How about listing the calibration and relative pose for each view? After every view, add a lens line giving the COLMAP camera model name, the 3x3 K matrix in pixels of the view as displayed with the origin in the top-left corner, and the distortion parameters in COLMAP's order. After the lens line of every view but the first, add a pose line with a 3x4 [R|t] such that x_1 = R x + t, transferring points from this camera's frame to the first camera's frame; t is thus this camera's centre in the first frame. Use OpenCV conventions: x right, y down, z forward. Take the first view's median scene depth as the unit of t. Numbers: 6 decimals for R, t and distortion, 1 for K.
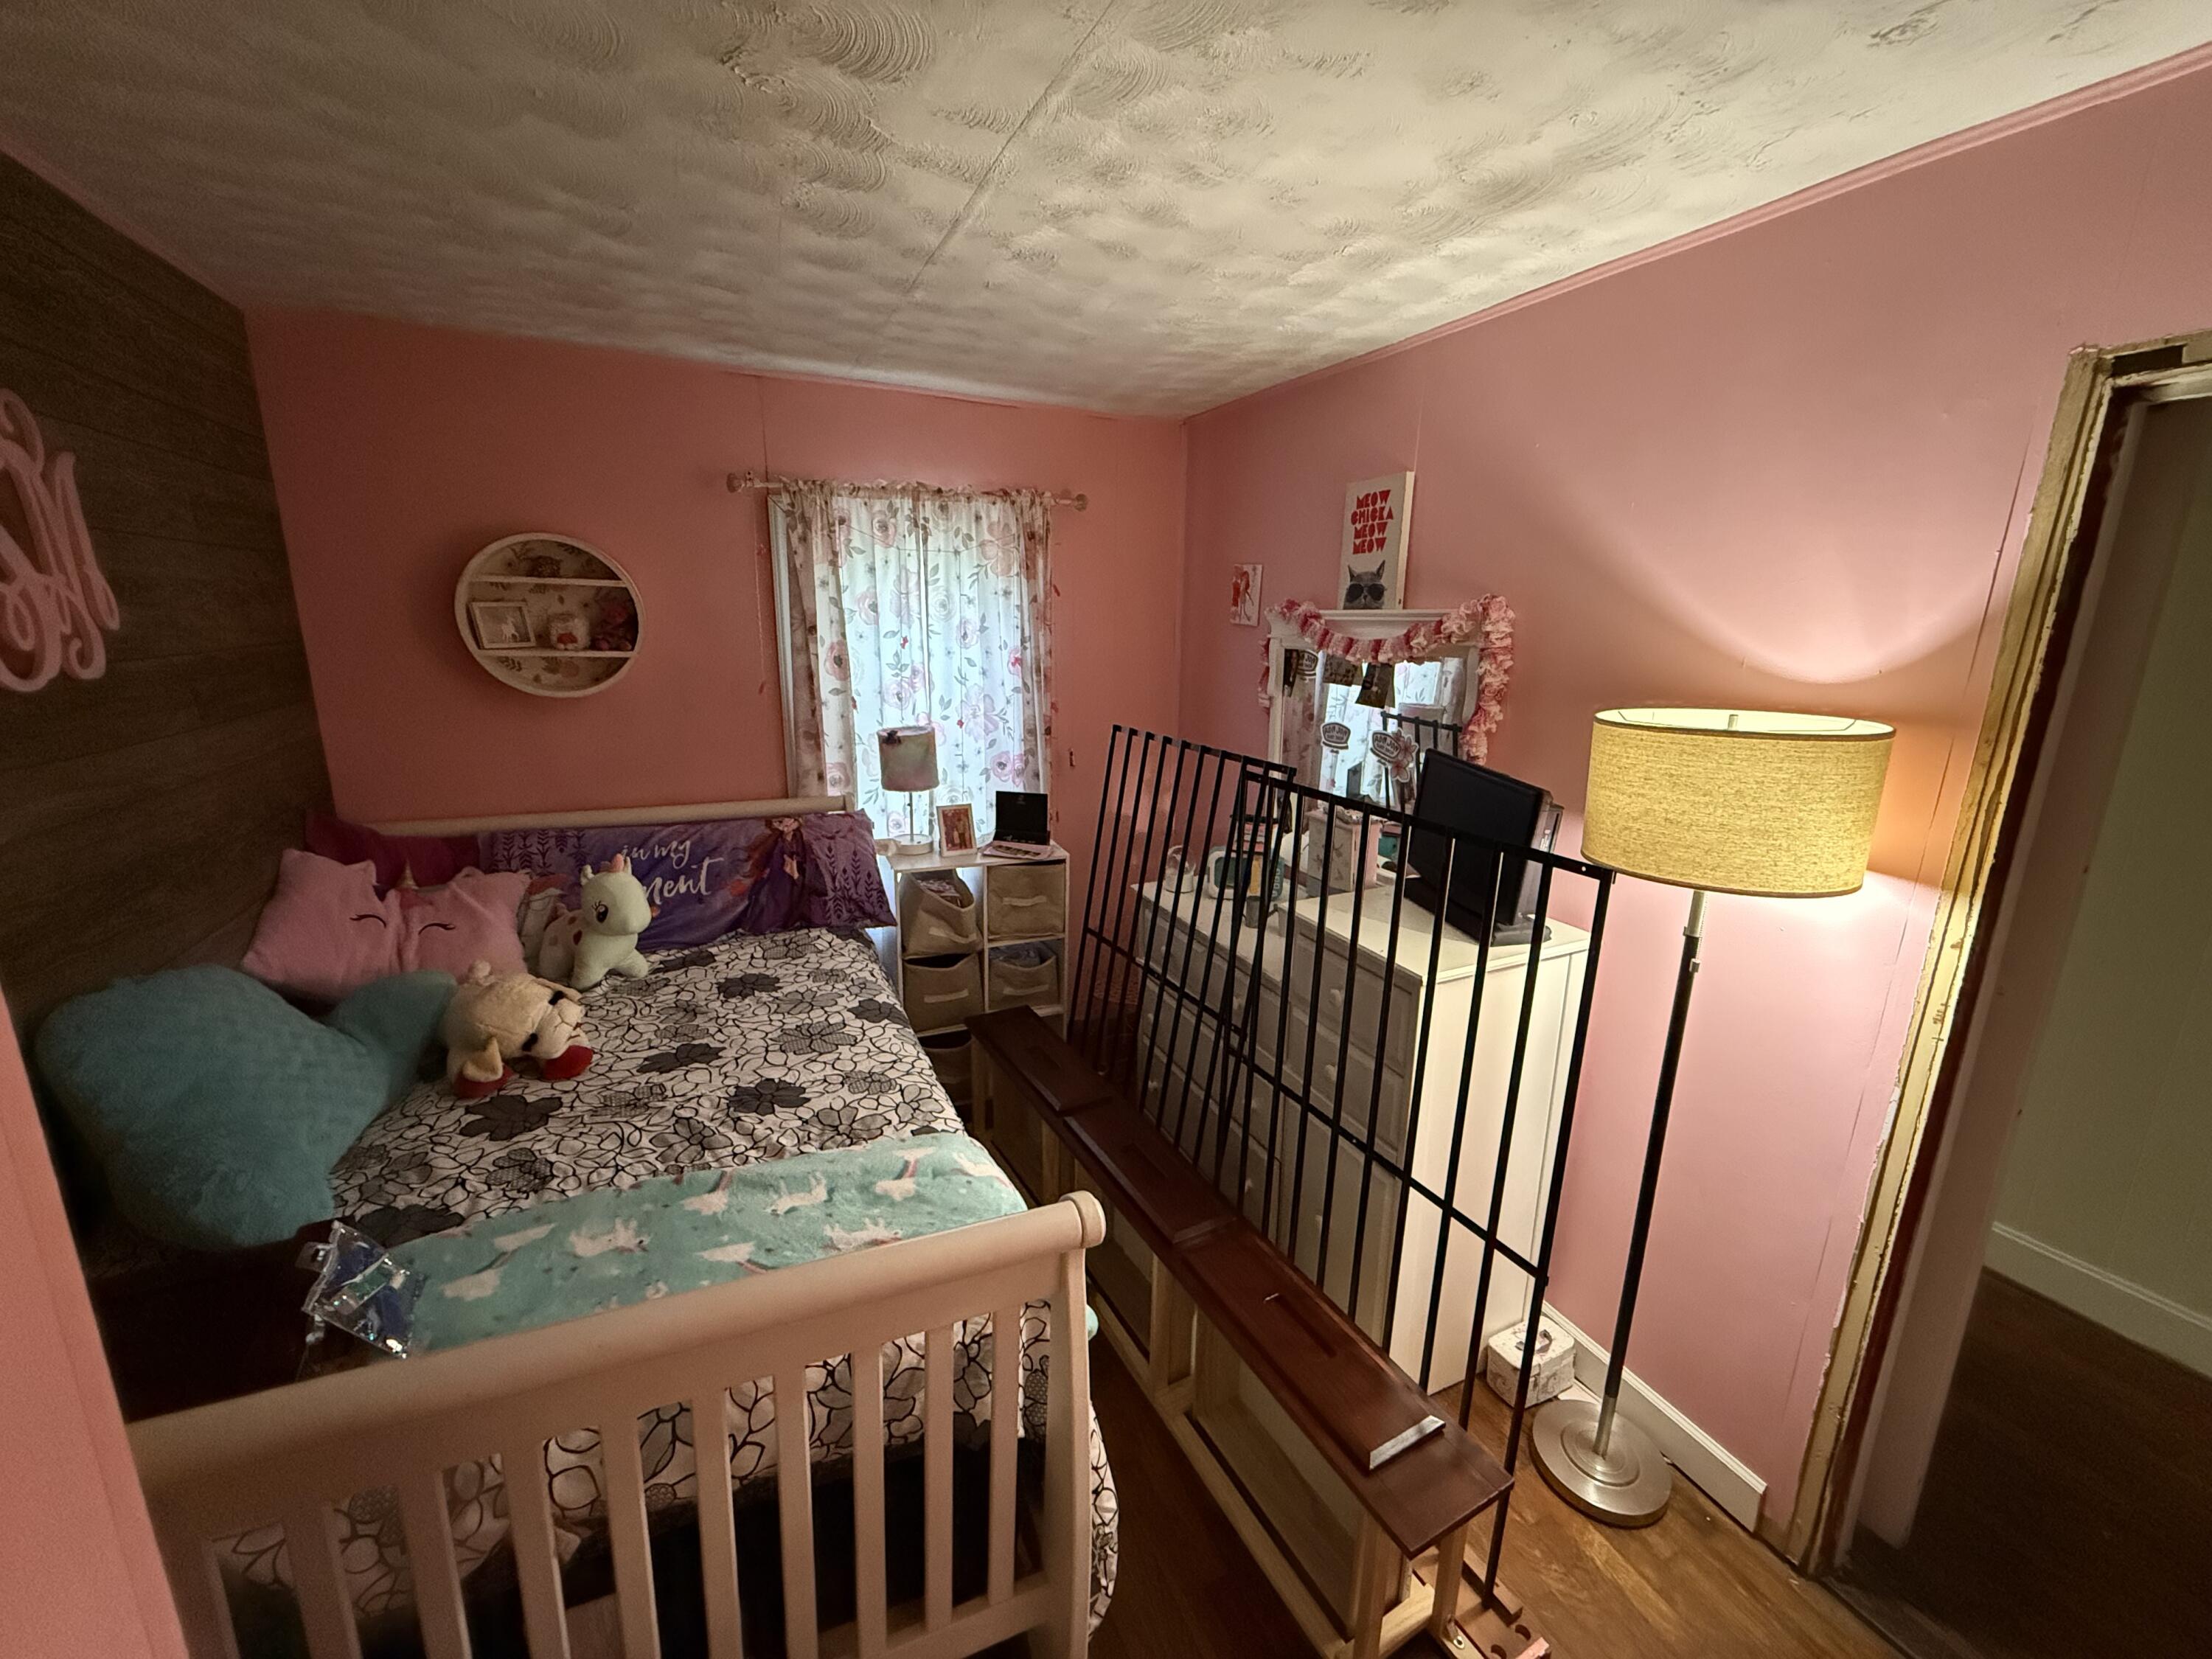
lens RADIAL K [[884.3, 0, 1091.5], [0, 884.3, 823.6], [0, 0, 1]] dist [0.007278, -0.000916]
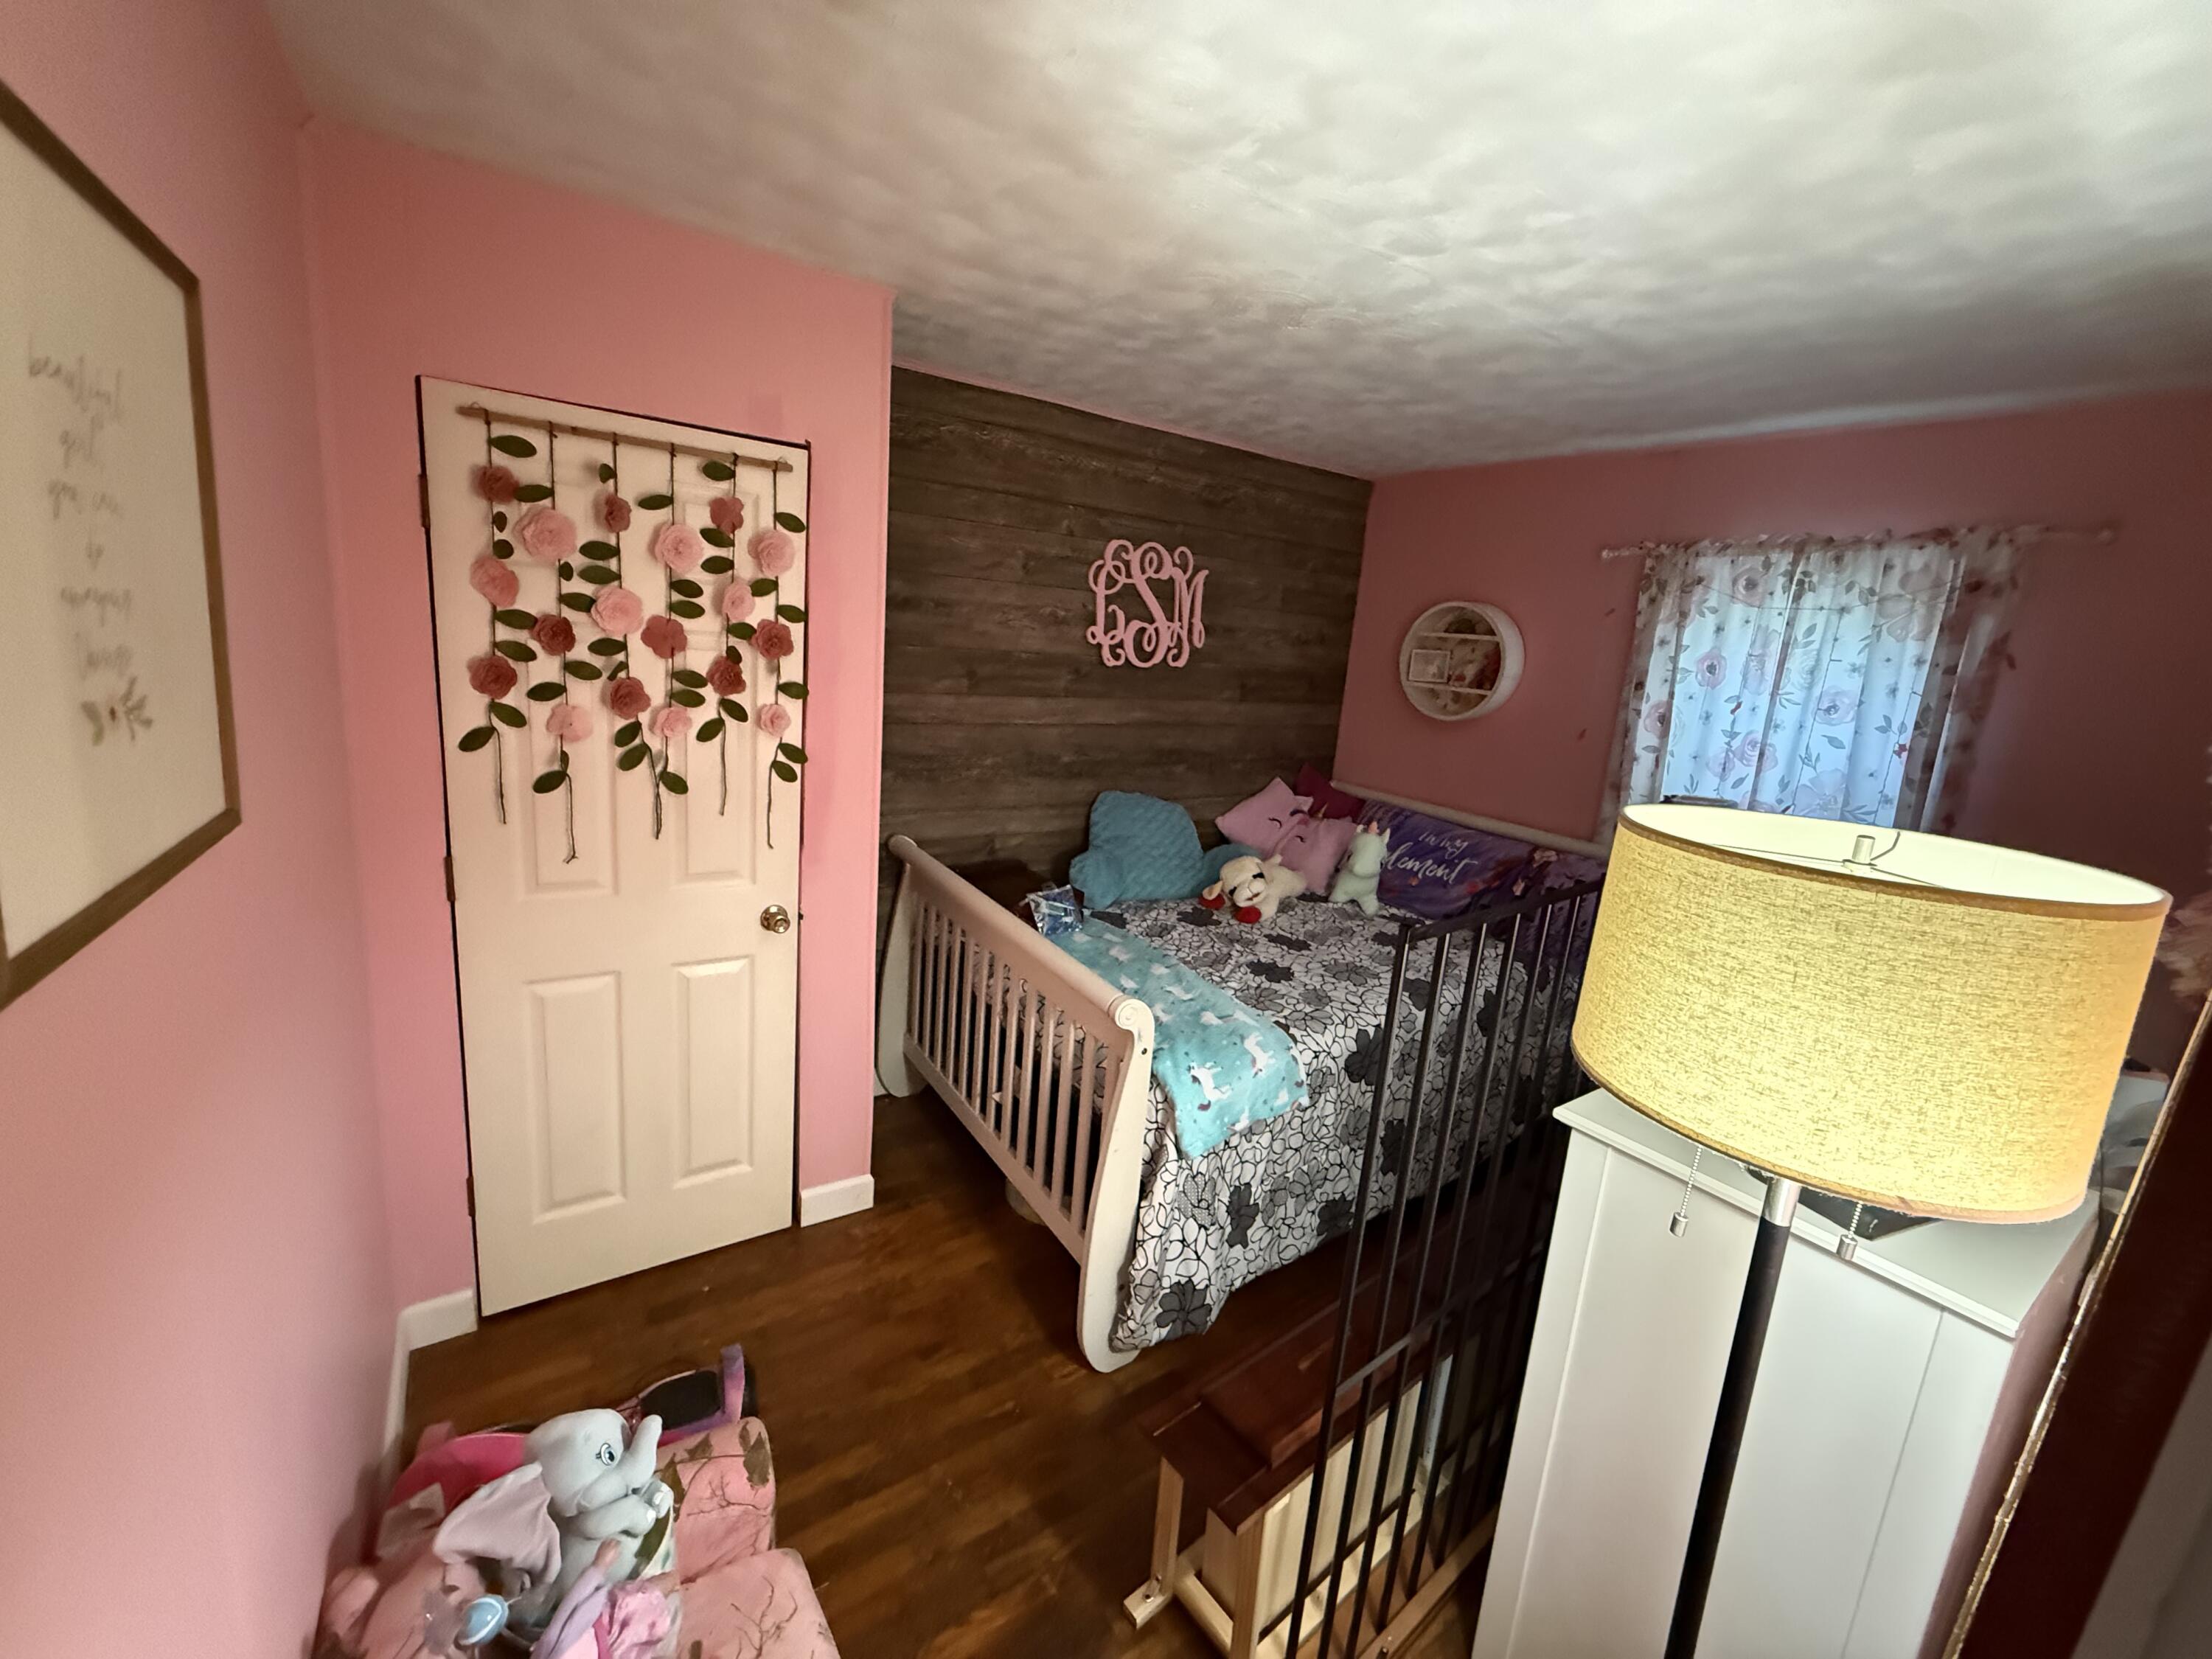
lens RADIAL K [[884.3, 0, 1099.8], [0, 884.3, 815.9], [0, 0, 1]] dist [0.007278, -0.000916]
pose [[0.169511, 0.200419, -0.964934, 0.716163], [-0.300322, 0.943040, 0.143113, -0.042416], [0.938655, 0.265532, 0.220046, 0.265202]]
